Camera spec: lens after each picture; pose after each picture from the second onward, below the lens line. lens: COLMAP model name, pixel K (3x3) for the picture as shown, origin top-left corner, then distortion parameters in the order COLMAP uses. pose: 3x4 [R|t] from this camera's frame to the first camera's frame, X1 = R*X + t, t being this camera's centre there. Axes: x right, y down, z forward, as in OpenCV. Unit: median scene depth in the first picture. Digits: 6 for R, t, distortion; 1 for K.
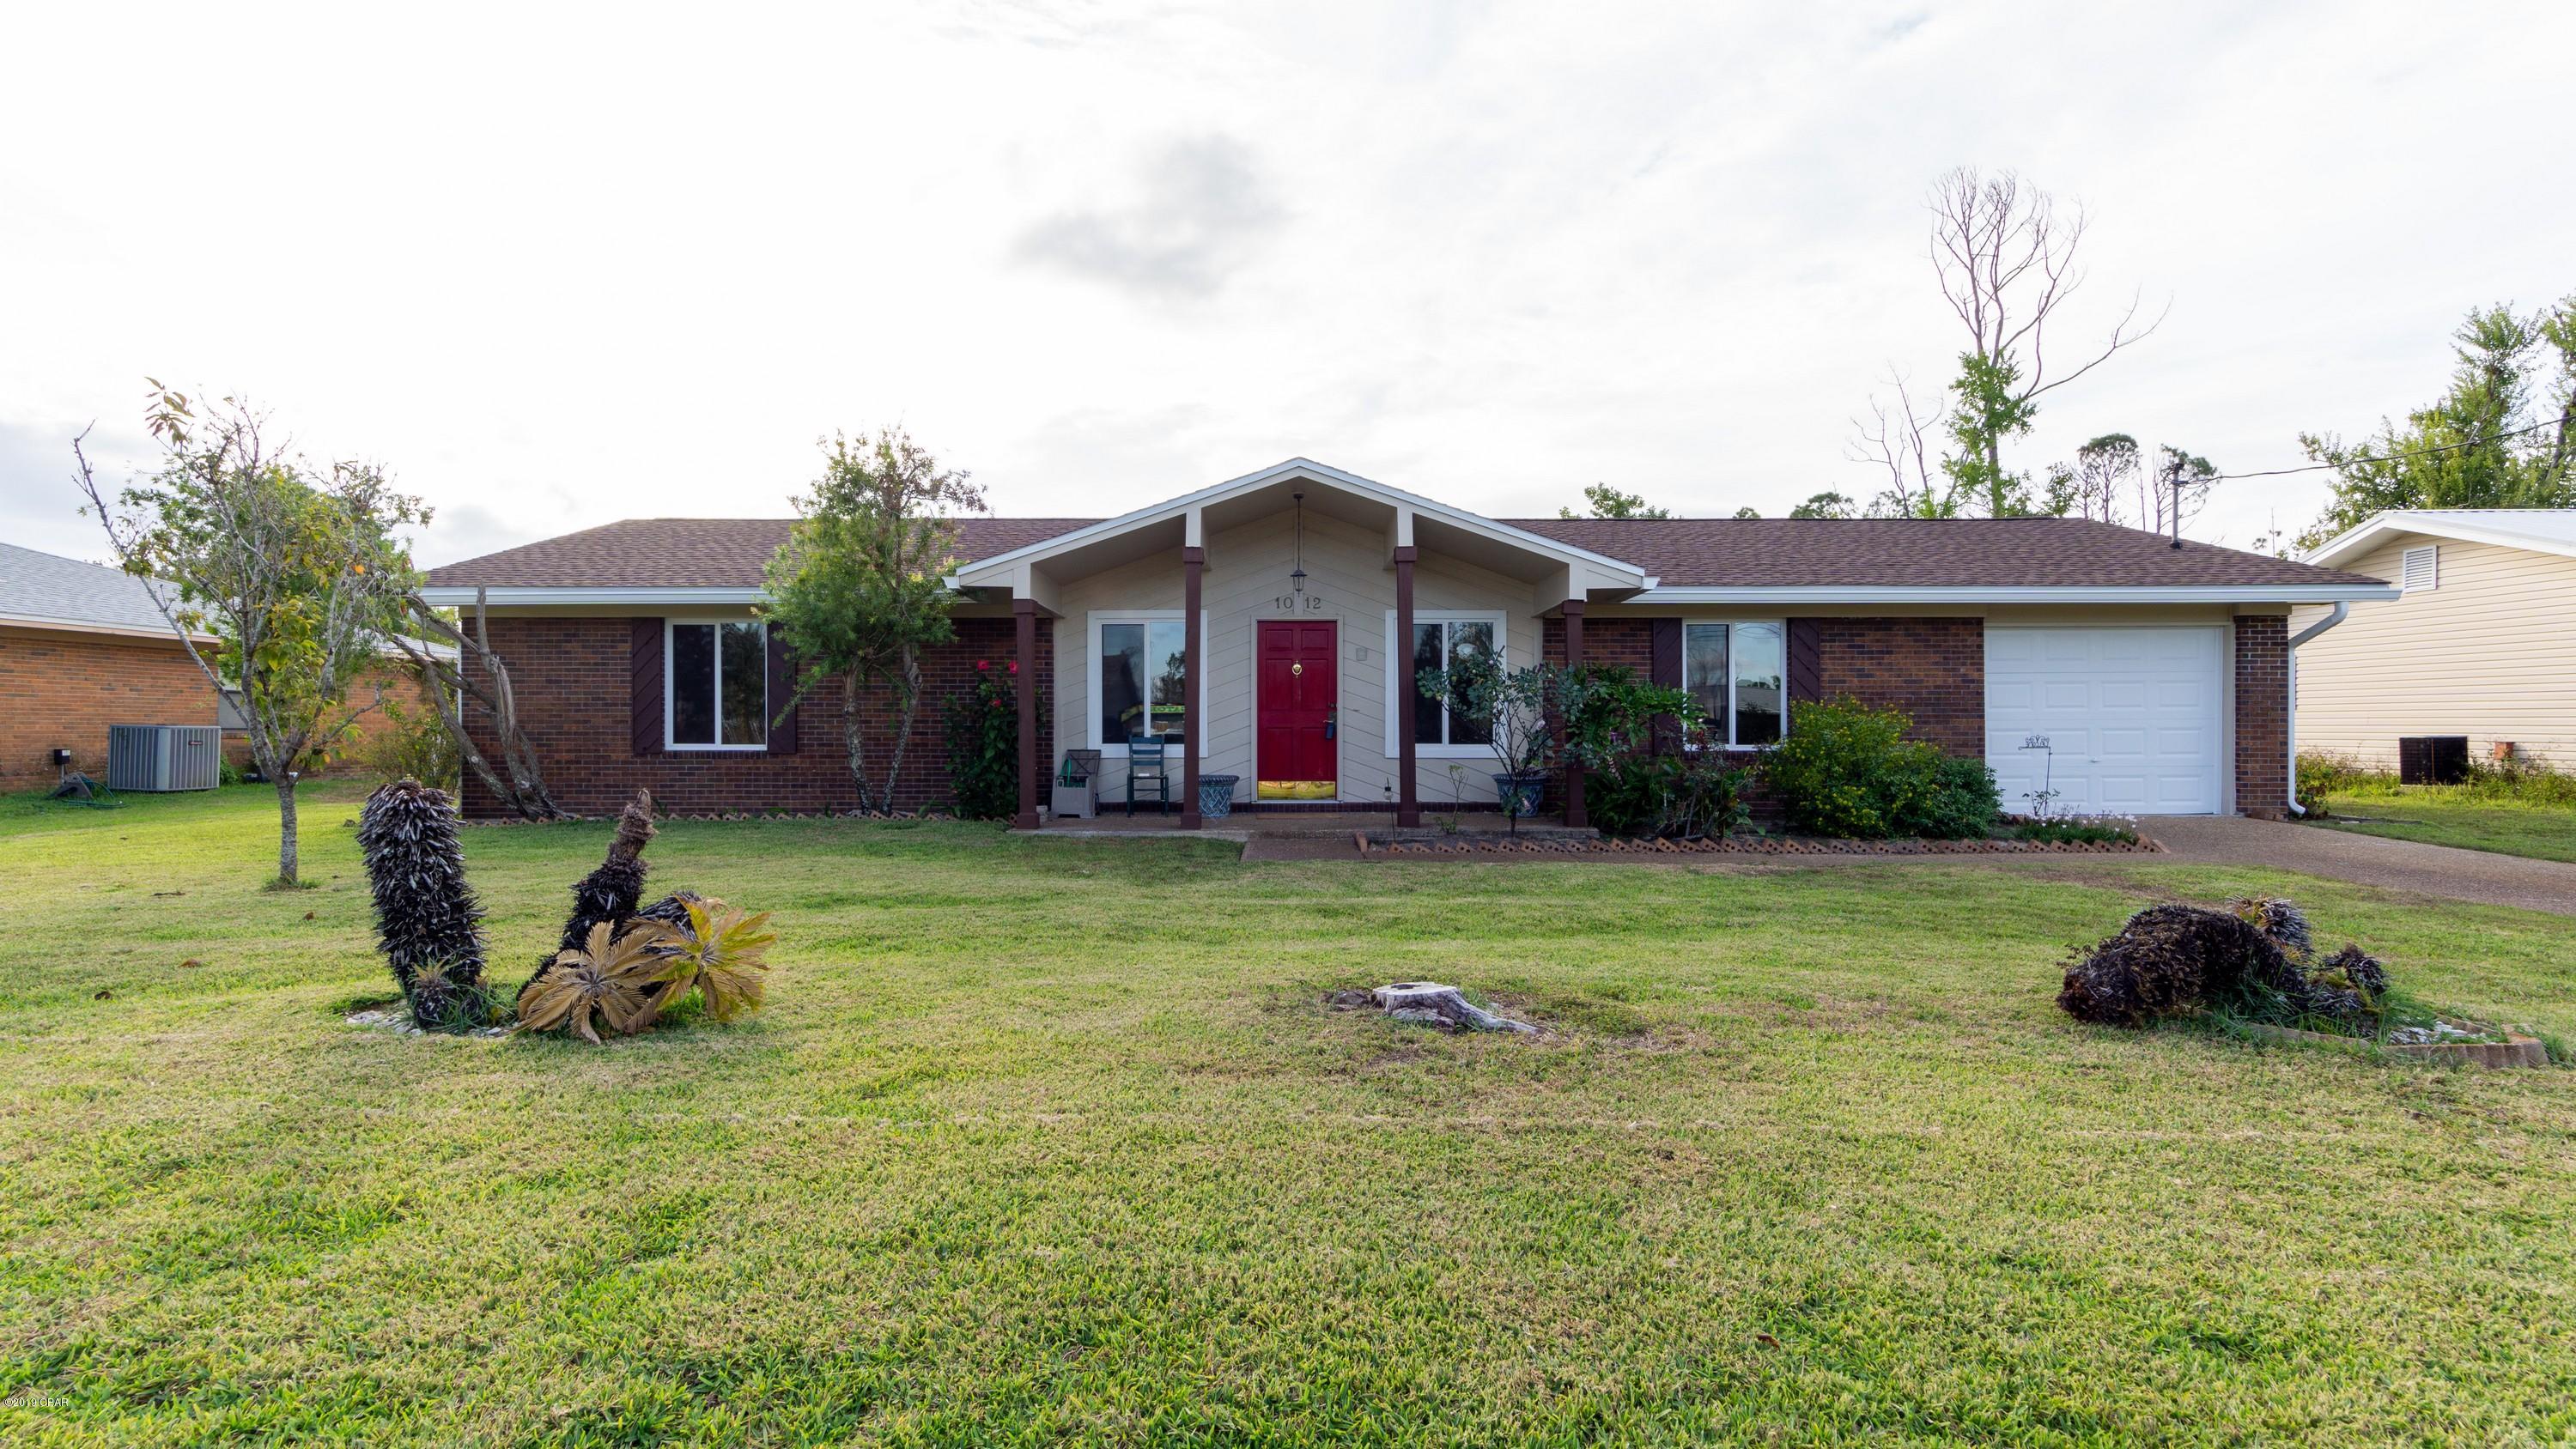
lens RADIAL K [[1229.0, 0, 1157.0], [0, 1229.0, 671.8], [0, 0, 1]] dist [-0.021693, 0.013661]
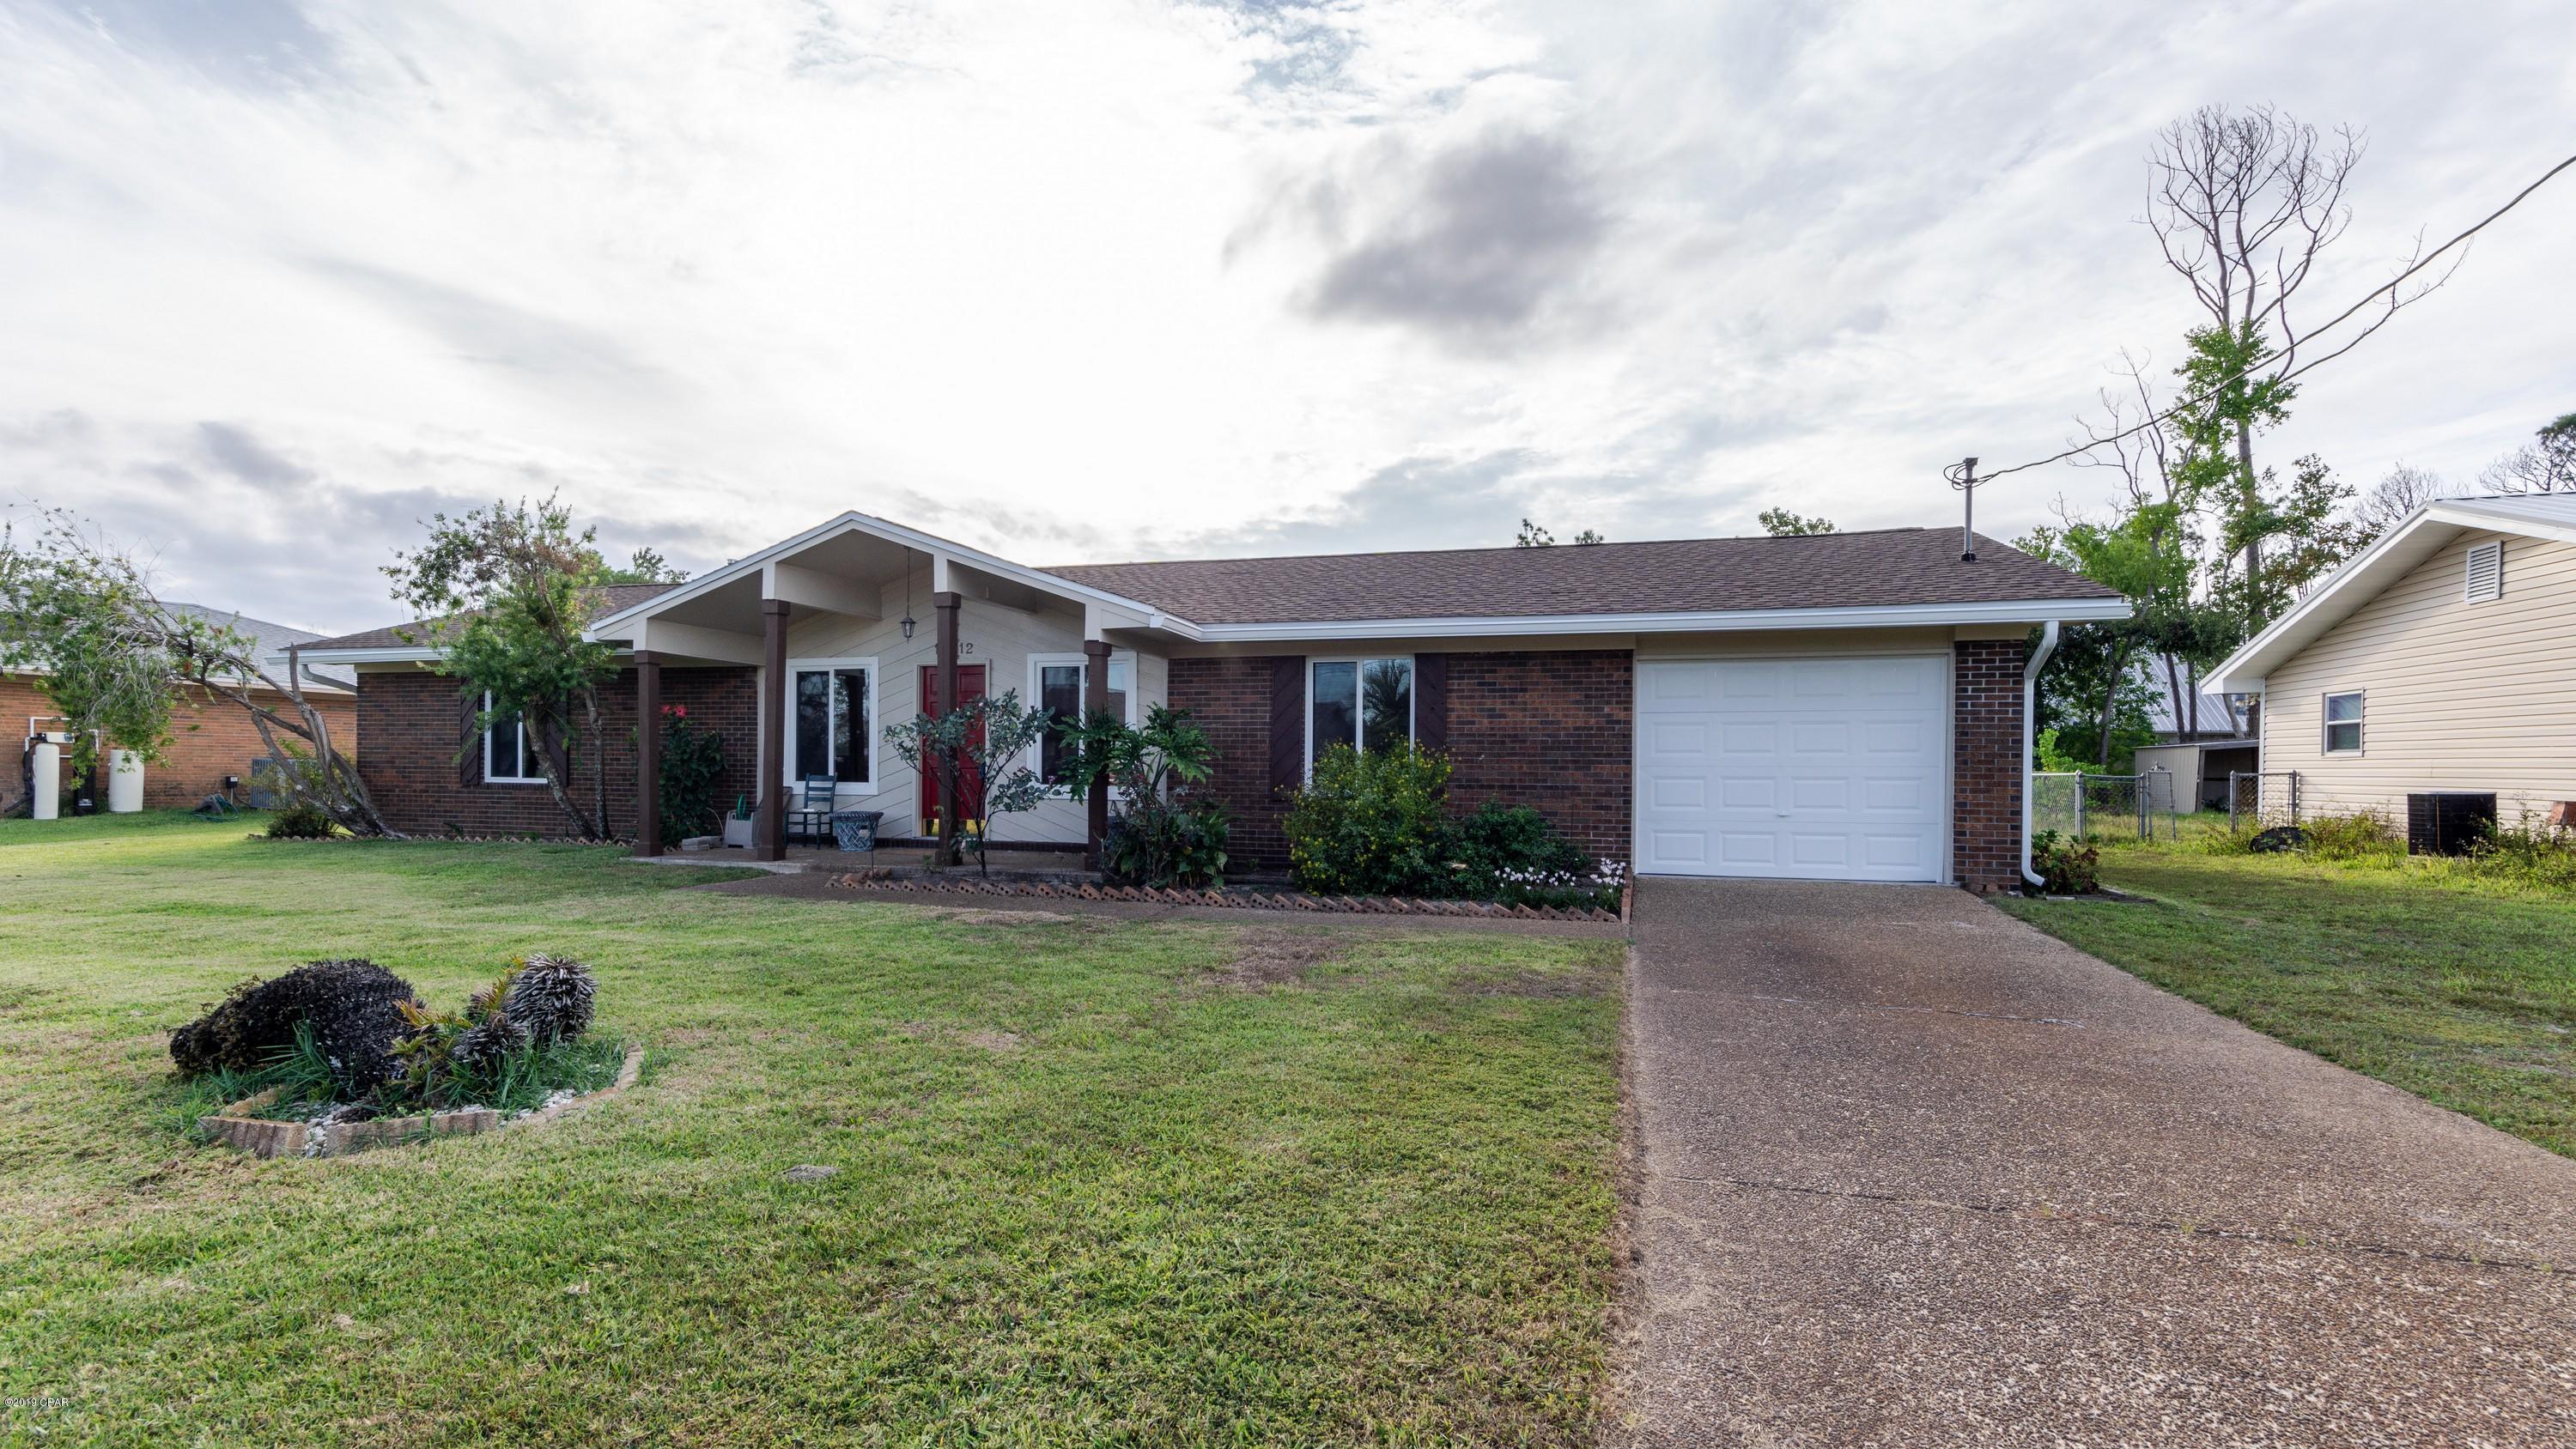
lens RADIAL K [[1159.0, 0, 1238.6], [0, 1159.0, 725.2], [0, 0, 1]] dist [0.000849, 0.000366]
pose [[0.962692, -0.001448, -0.270597, 0.627213], [0.004311, 0.999941, 0.009984, 0.000512], [0.270566, -0.010778, 0.962641, 0.117444]]
